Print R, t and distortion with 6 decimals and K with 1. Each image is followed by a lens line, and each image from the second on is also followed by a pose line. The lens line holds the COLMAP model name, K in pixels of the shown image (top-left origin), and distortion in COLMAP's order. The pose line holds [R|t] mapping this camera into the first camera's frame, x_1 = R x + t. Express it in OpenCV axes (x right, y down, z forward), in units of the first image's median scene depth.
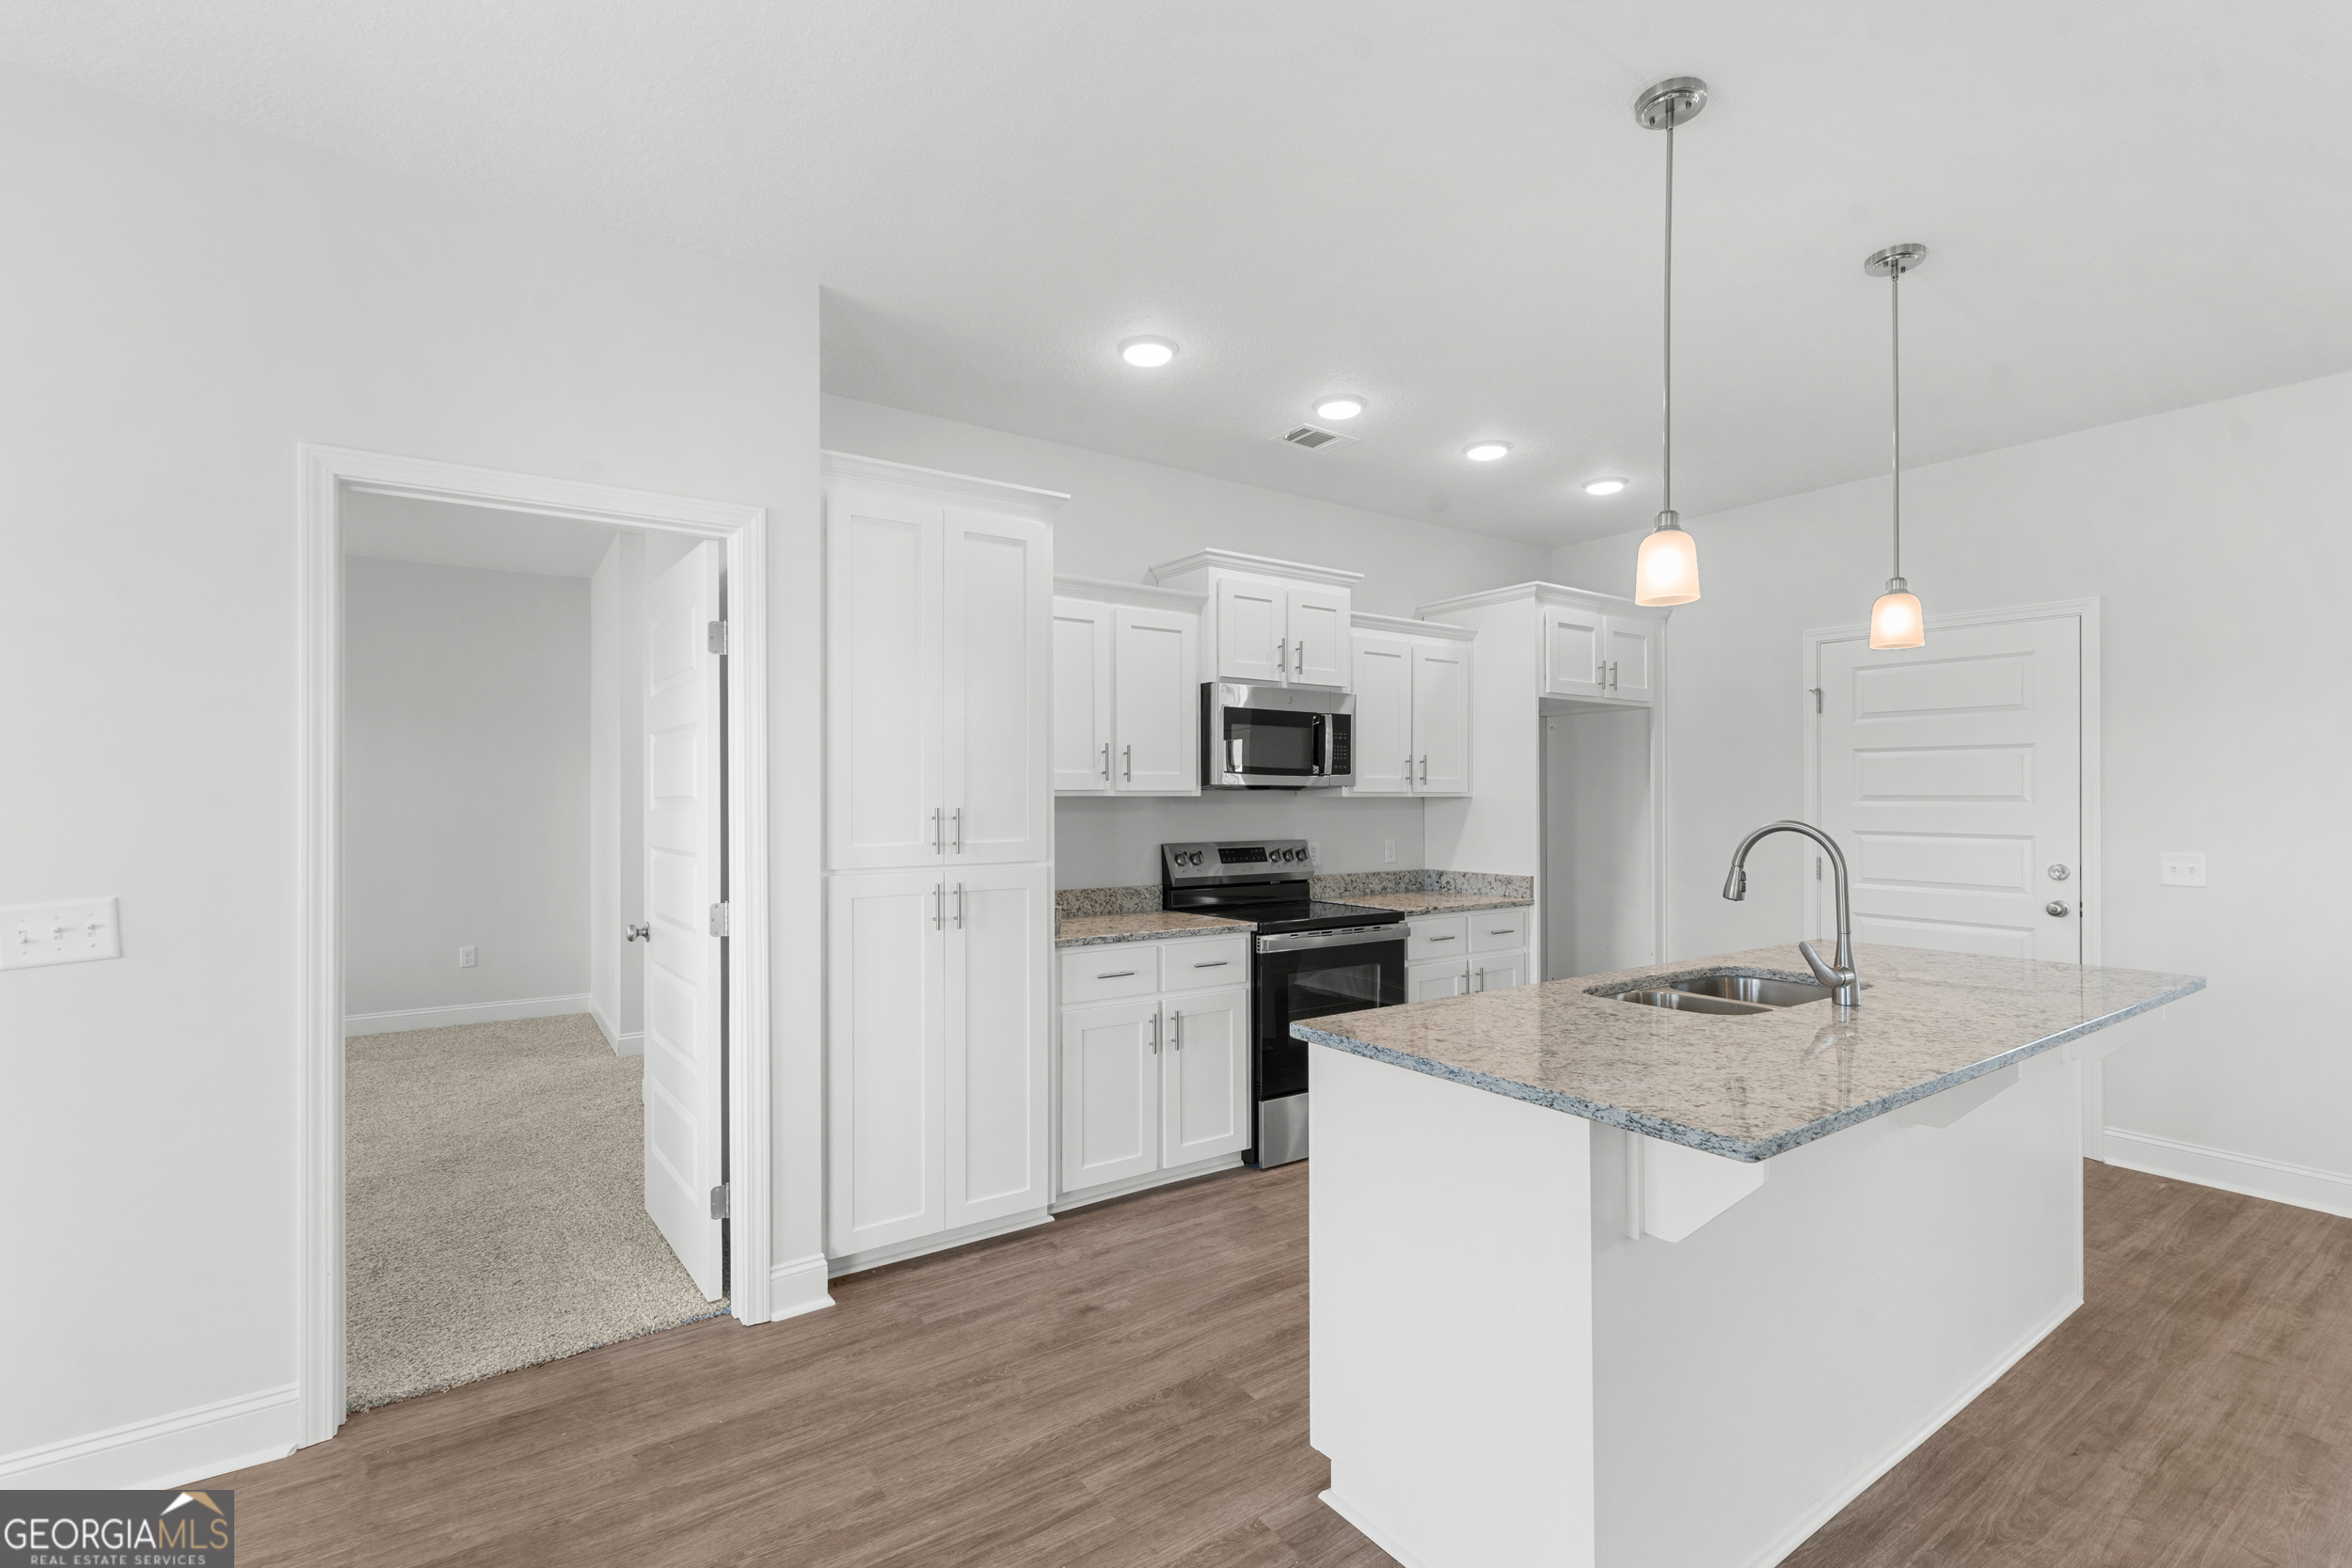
lens RADIAL K [[1040.0, 0, 1165.5], [0, 1040.0, 790.7], [0, 0, 1]] dist [-0.000123, -0.000067]
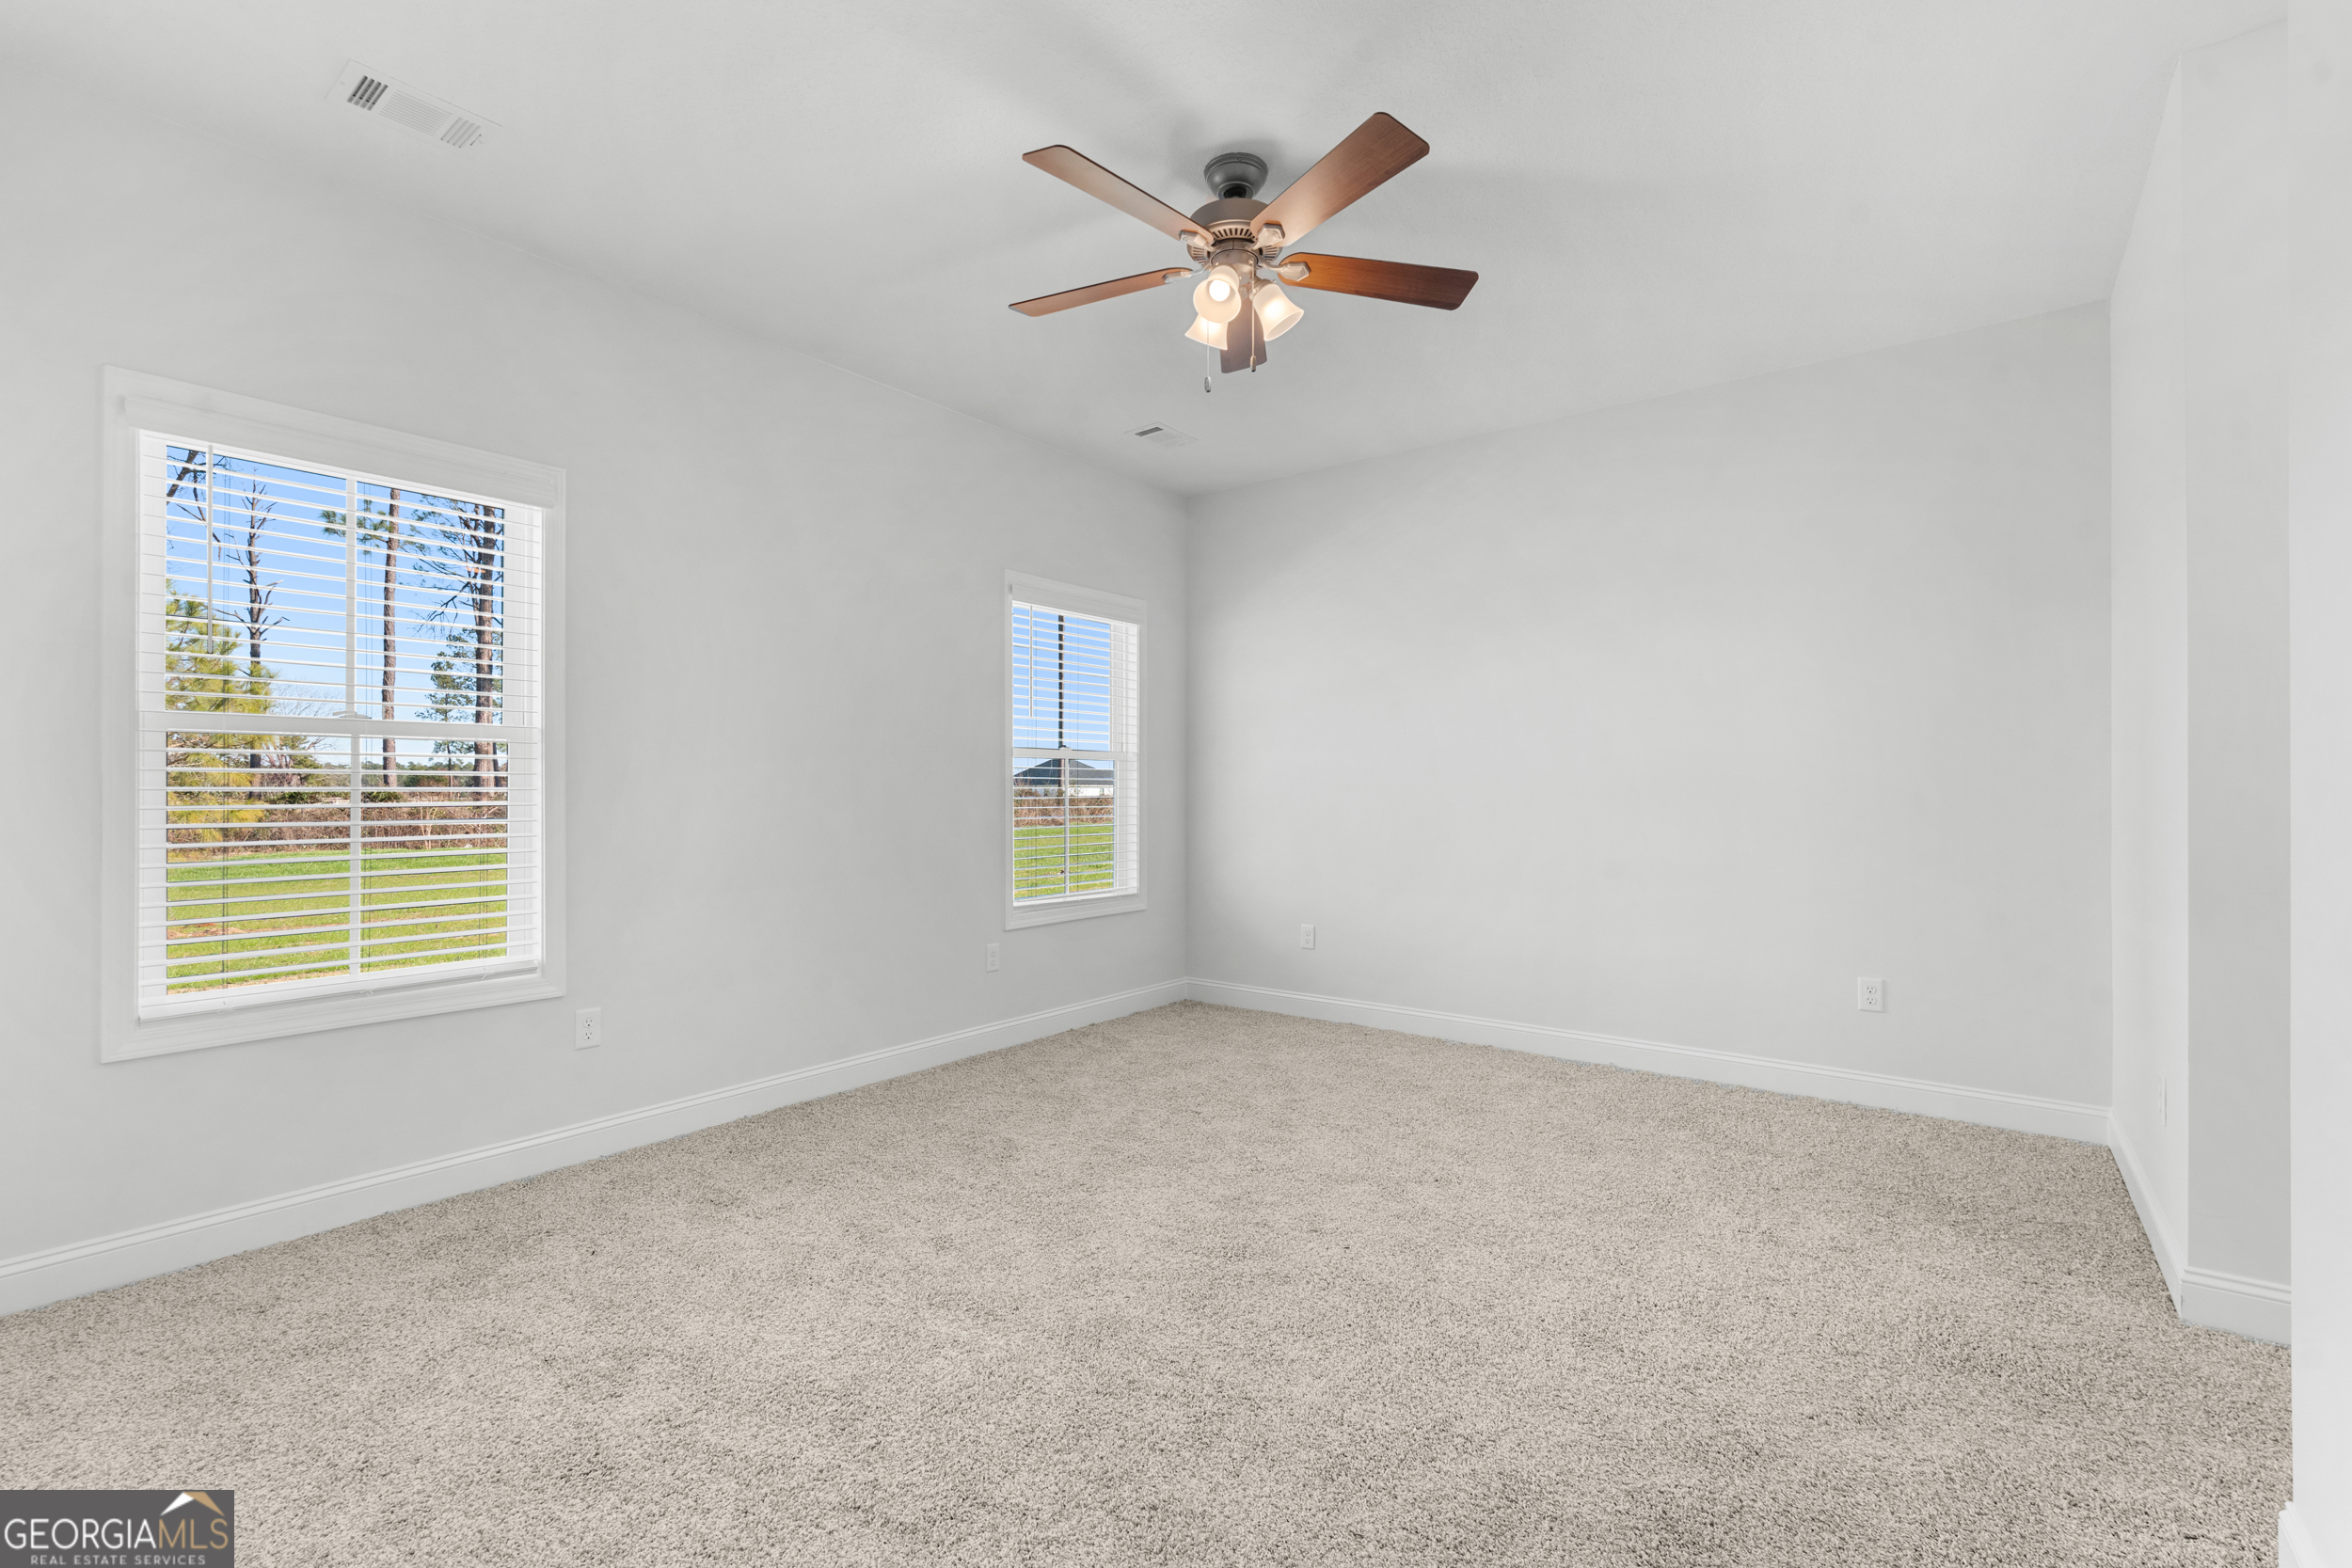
lens RADIAL K [[1040.0, 0, 1165.5], [0, 1040.0, 790.7], [0, 0, 1]] dist [-0.000123, -0.000067]
pose [[0.311996, -0.001552, -0.950082, -0.350531], [0.004518, 0.999990, -0.000150, 0.062920], [0.950073, -0.004245, 0.312000, 0.657913]]
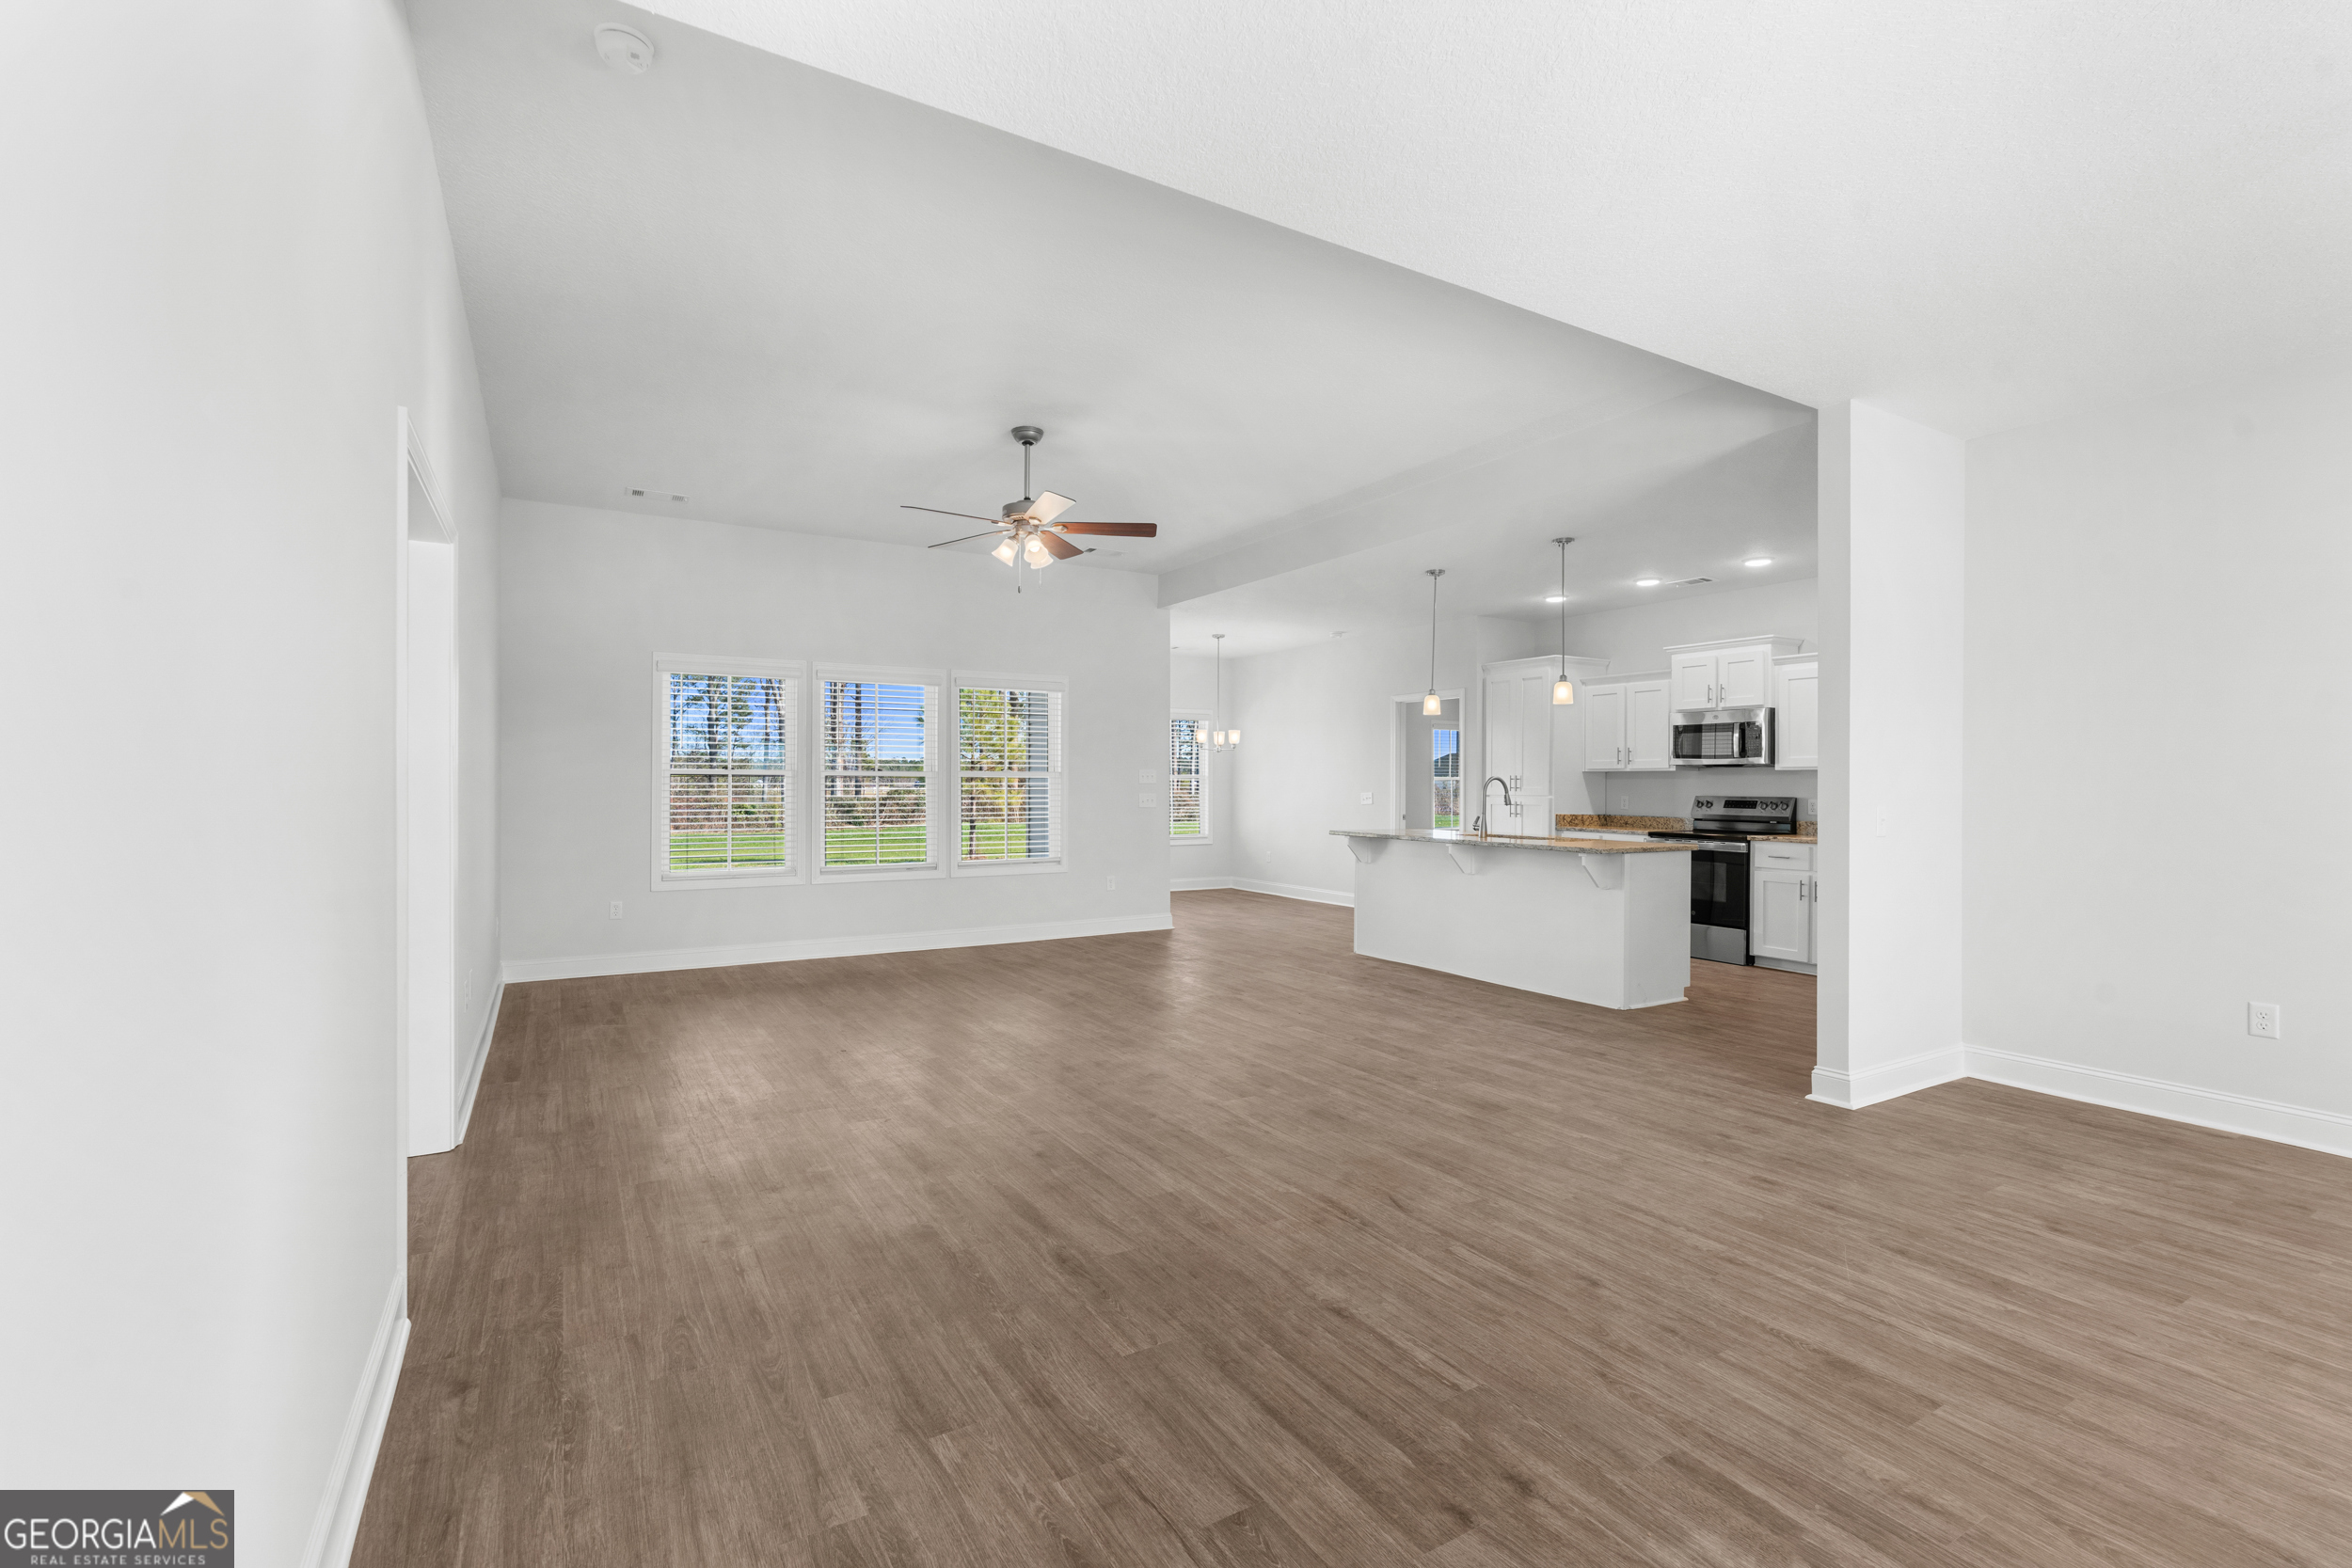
lens RADIAL K [[1040.0, 0, 1165.5], [0, 1040.0, 790.7], [0, 0, 1]] dist [-0.000123, -0.000067]
pose [[-0.068981, 0.006559, -0.997596, 2.100652], [0.002625, 0.999976, 0.006394, 0.028535], [0.997615, -0.002177, -0.068996, 0.171612]]
